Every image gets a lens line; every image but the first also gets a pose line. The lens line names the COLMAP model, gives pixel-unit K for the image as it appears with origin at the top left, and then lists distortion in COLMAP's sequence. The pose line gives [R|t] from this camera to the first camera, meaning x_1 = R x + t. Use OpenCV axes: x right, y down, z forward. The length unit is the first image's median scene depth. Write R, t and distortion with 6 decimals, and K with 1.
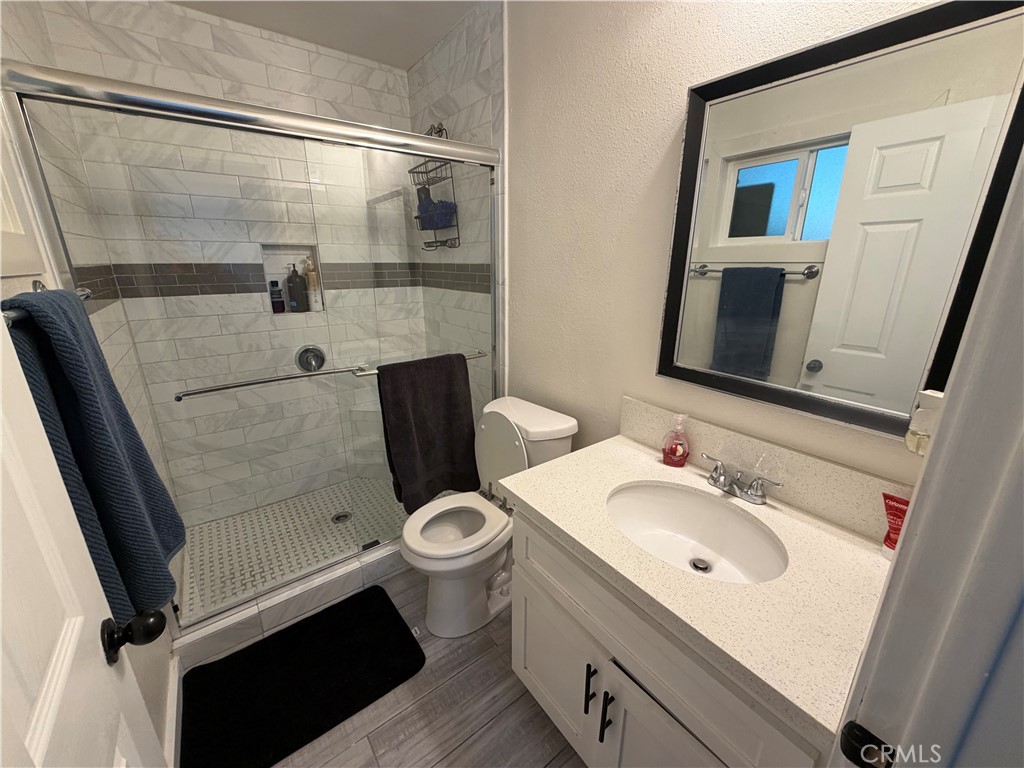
lens RADIAL K [[406.9, 0, 510.0], [0, 406.9, 383.2], [0, 0, 1]] dist [0.000694, -0.000062]
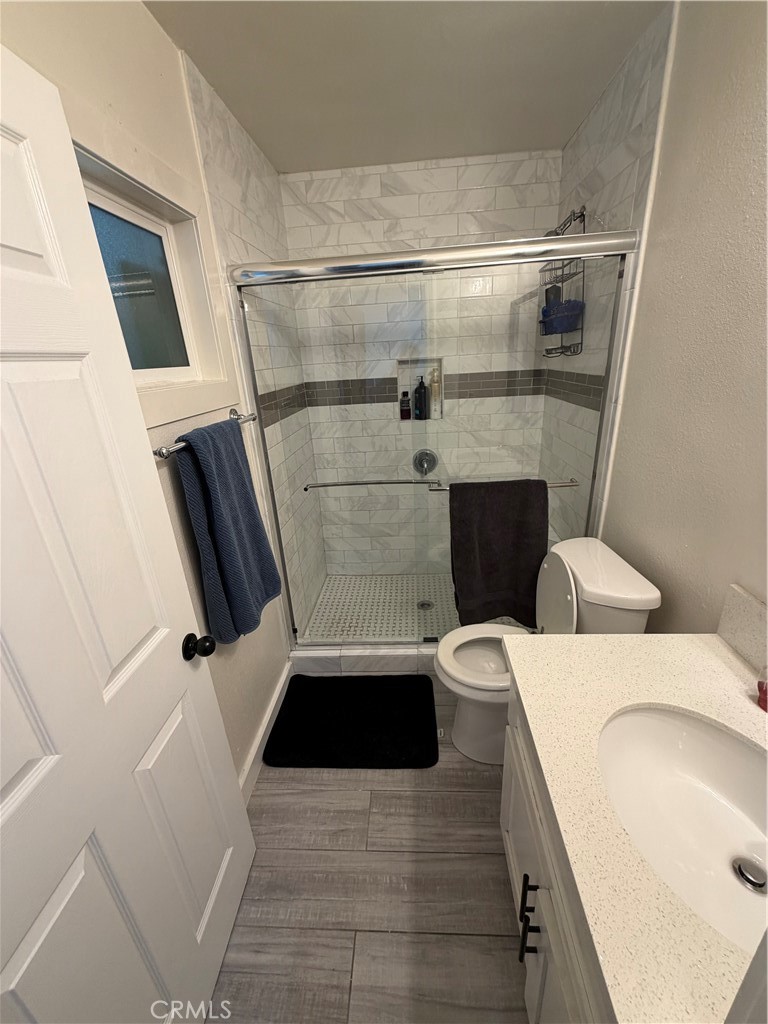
lens RADIAL K [[406.9, 0, 383.8], [0, 406.9, 509.2], [0, 0, 1]] dist [0.000694, -0.000062]
pose [[0.761245, 0.189670, -0.620106, 0.182401], [-0.134962, 0.981669, 0.134580, -0.083346], [0.634265, -0.018757, 0.772888, 0.071785]]
